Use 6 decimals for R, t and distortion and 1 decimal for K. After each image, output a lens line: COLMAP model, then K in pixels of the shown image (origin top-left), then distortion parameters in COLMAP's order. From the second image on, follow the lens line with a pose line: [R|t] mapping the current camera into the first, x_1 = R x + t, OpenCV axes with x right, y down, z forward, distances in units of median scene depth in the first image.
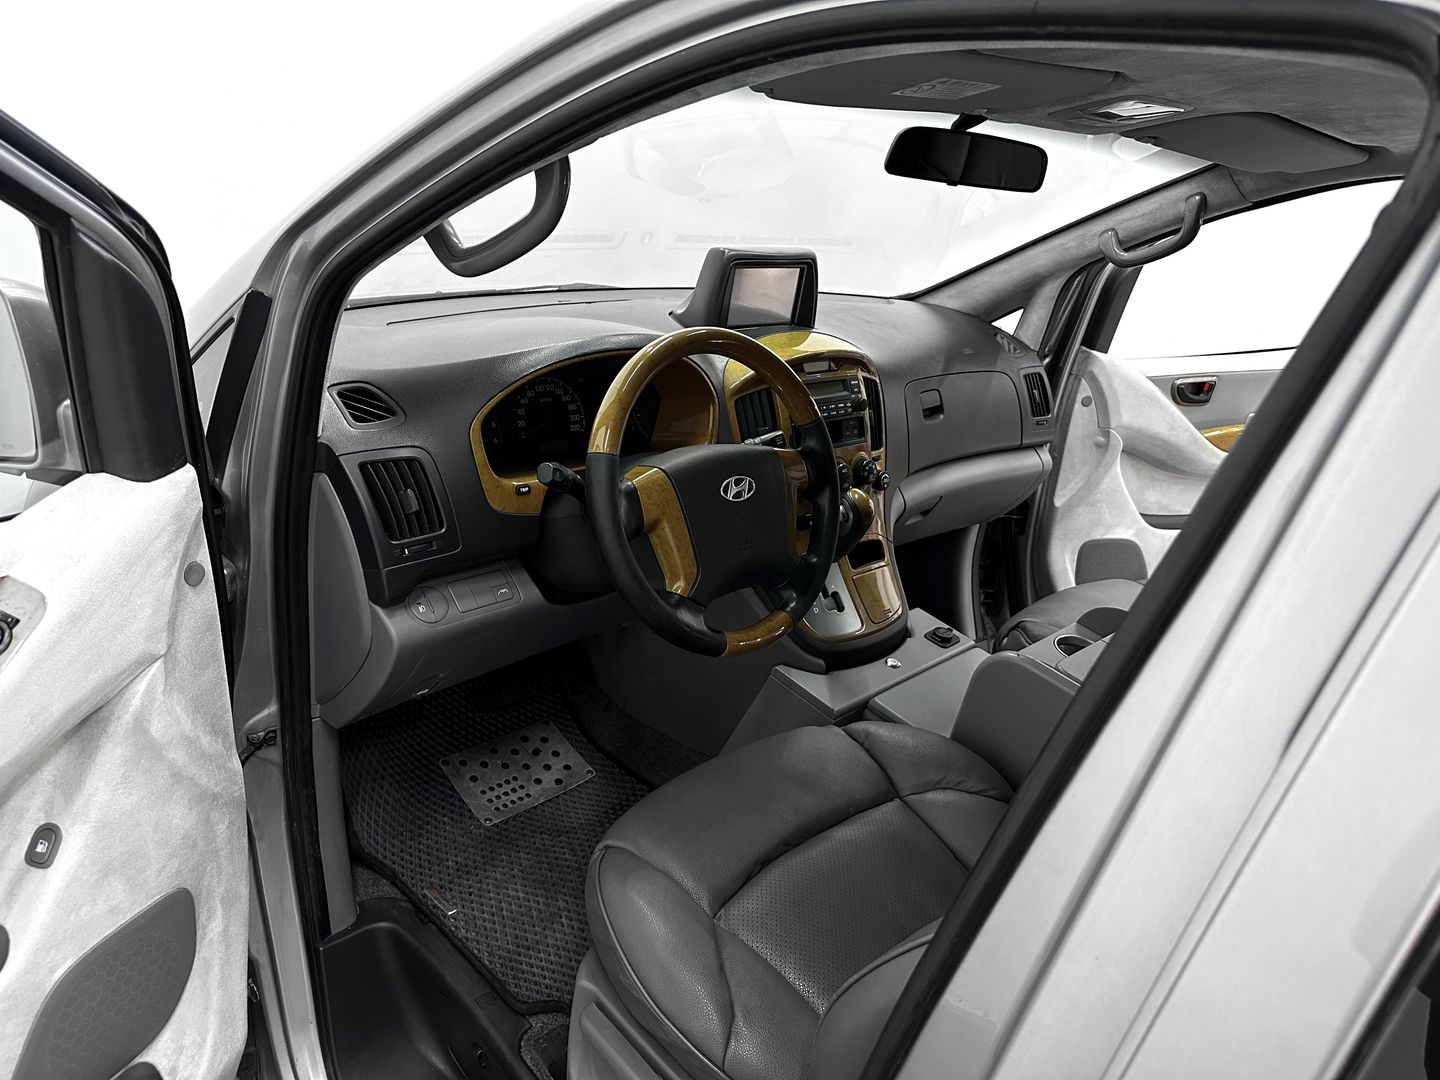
lens RADIAL K [[1016.0, 0, 726.4], [0, 1016.0, 530.7], [0, 0, 1]] dist [-0.002553, -0.007761]
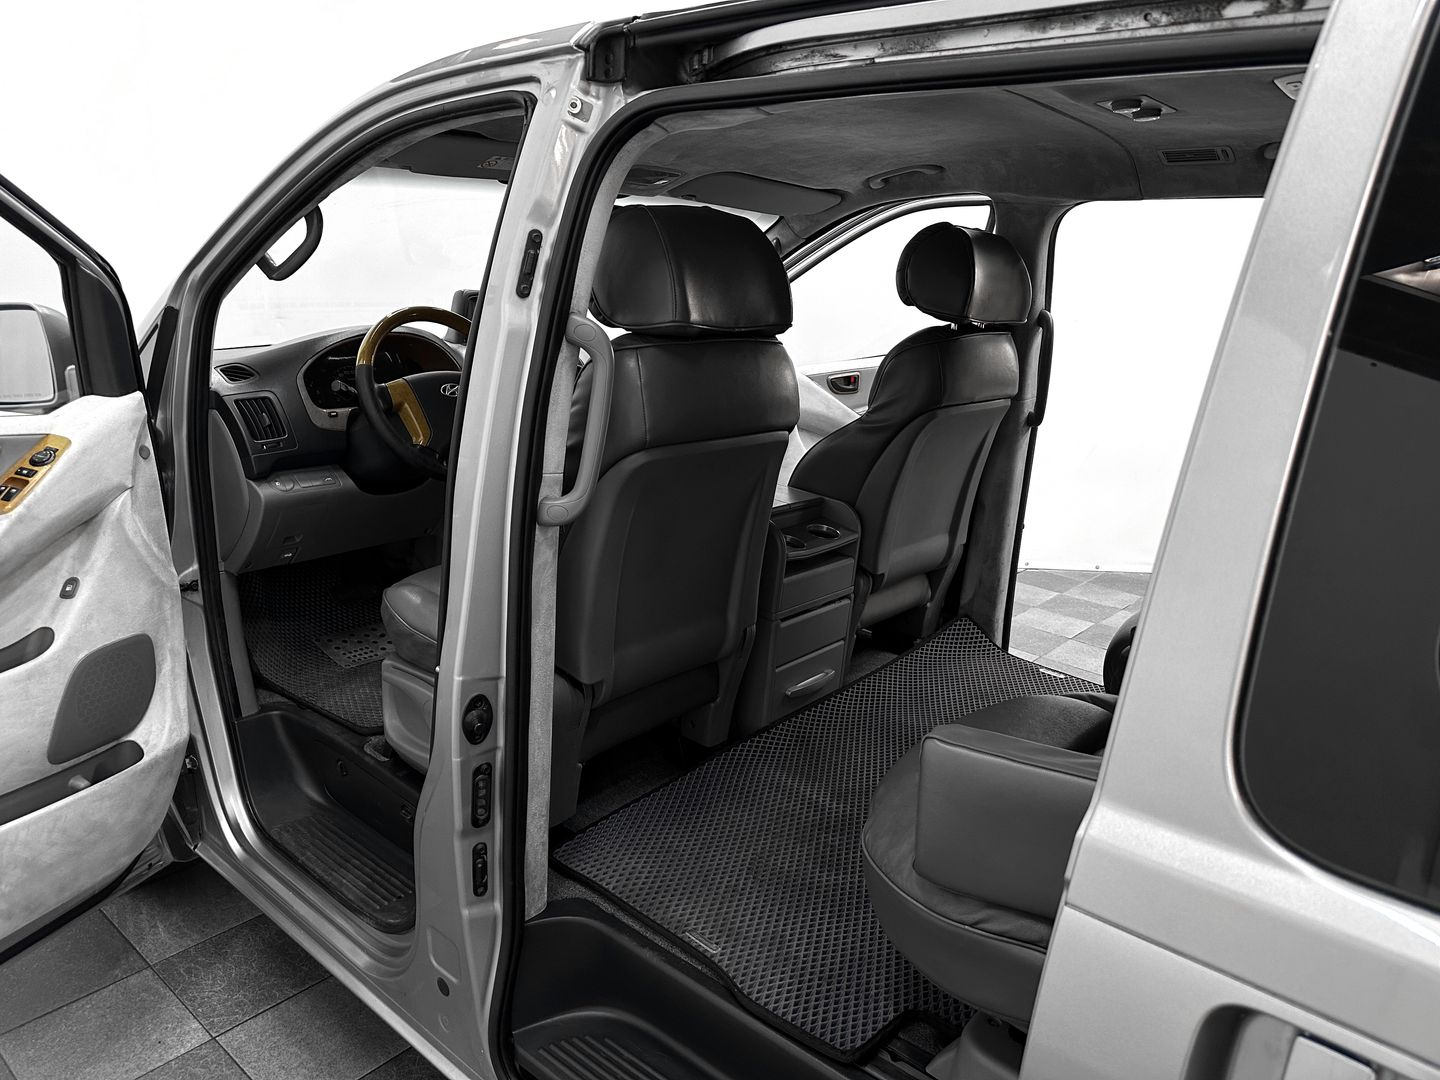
lens RADIAL K [[1016.0, 0, 712.8], [0, 1016.0, 544.1], [0, 0, 1]] dist [-0.002553, -0.007761]
pose [[0.988291, -0.140191, 0.060229, 0.329823], [0.148398, 0.974941, -0.165733, 0.605096], [-0.035485, 0.172731, 0.984330, -0.748700]]
